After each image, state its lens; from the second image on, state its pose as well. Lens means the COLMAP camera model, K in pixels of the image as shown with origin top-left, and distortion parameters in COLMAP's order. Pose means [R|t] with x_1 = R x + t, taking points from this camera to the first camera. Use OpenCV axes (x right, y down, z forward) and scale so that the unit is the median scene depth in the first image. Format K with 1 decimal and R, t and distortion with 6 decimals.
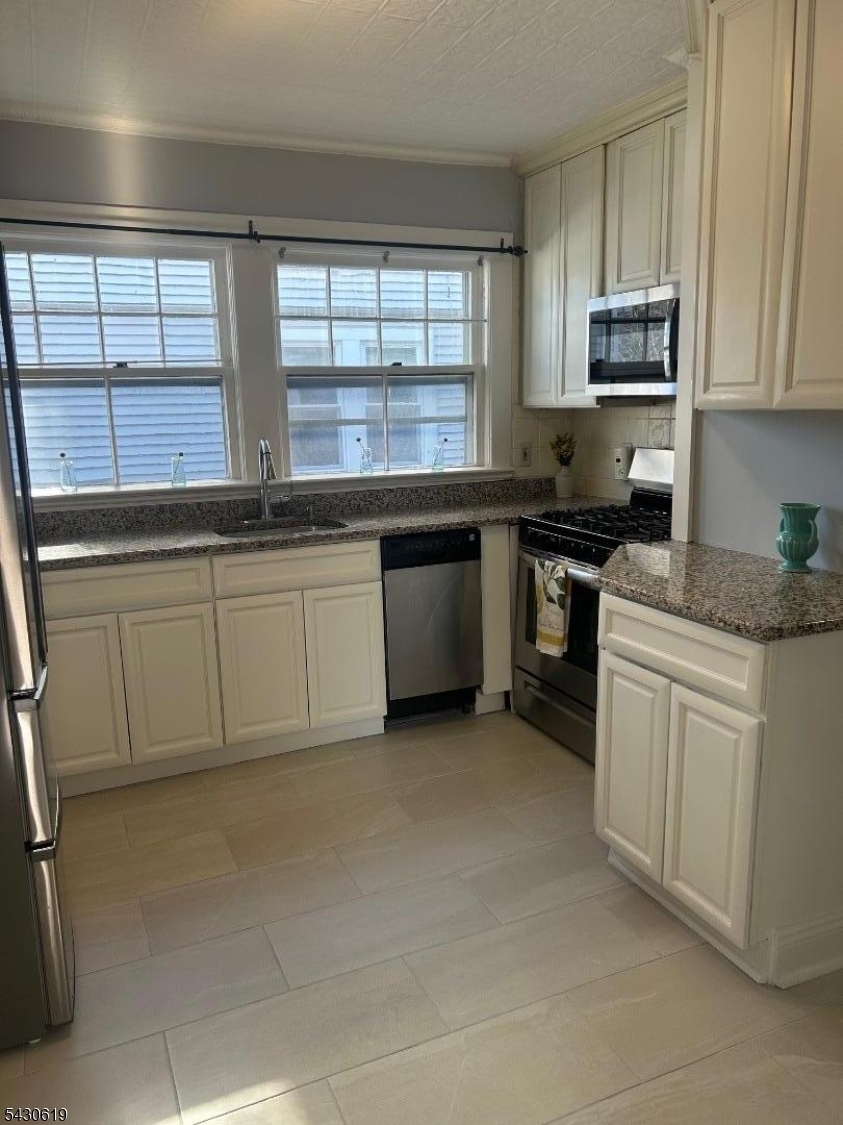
lens RADIAL K [[841.0, 0, 420.2], [0, 841.0, 563.7], [0, 0, 1]] dist [0.057564, -0.033999]
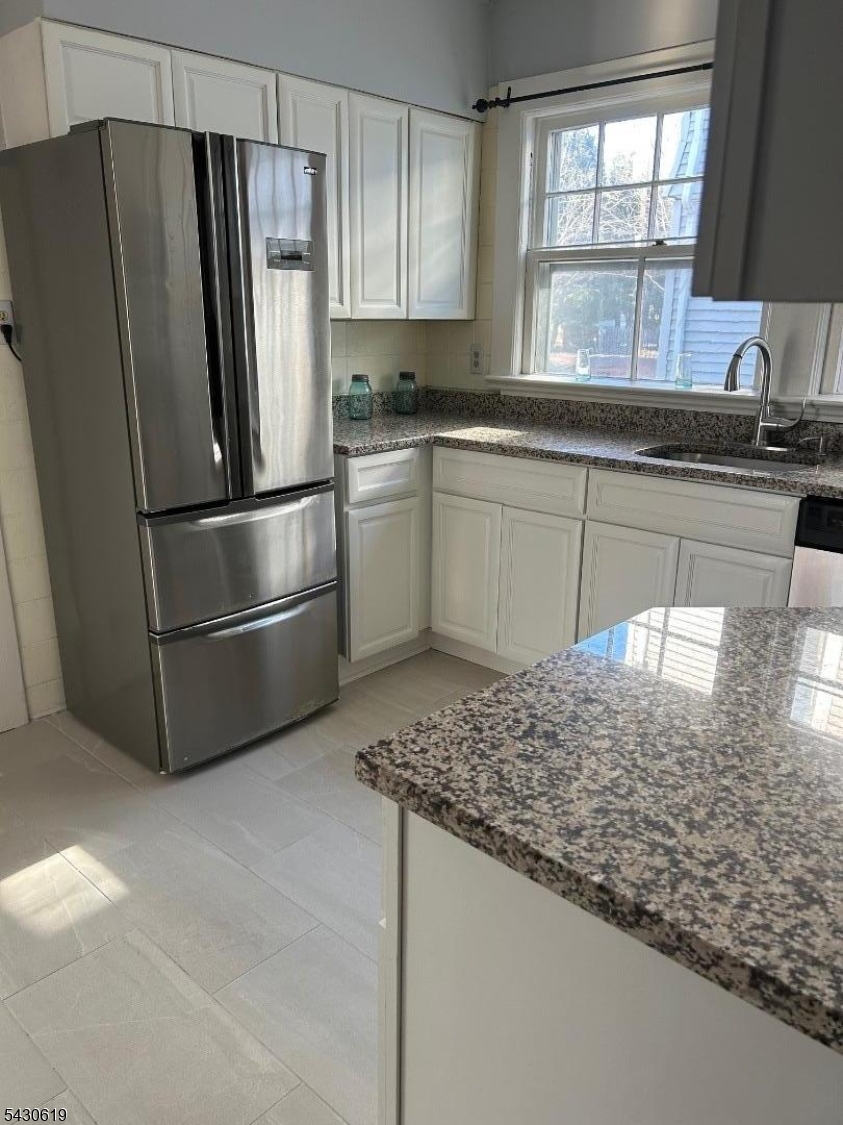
lens RADIAL K [[841.0, 0, 419.3], [0, 841.0, 567.5], [0, 0, 1]] dist [0.057564, -0.033999]
pose [[0.407781, 0.294761, -0.864193, 0.416459], [-0.195139, 0.952727, 0.232880, -0.071132], [0.891984, 0.073674, 0.446023, 0.416768]]
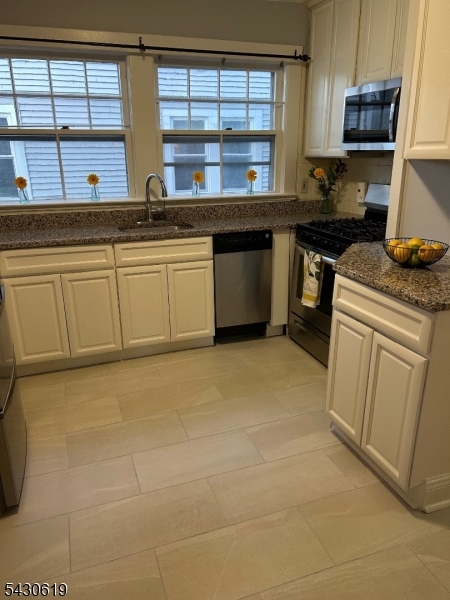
lens RADIAL K [[448.5, 0, 222.8], [0, 448.5, 297.4], [0, 0, 1]] dist [0.057564, -0.033999]
pose [[0.996830, 0.036686, -0.070603, 0.042416], [-0.028046, 0.992414, 0.119695, -0.014222], [0.074458, -0.117336, 0.990297, 0.078761]]
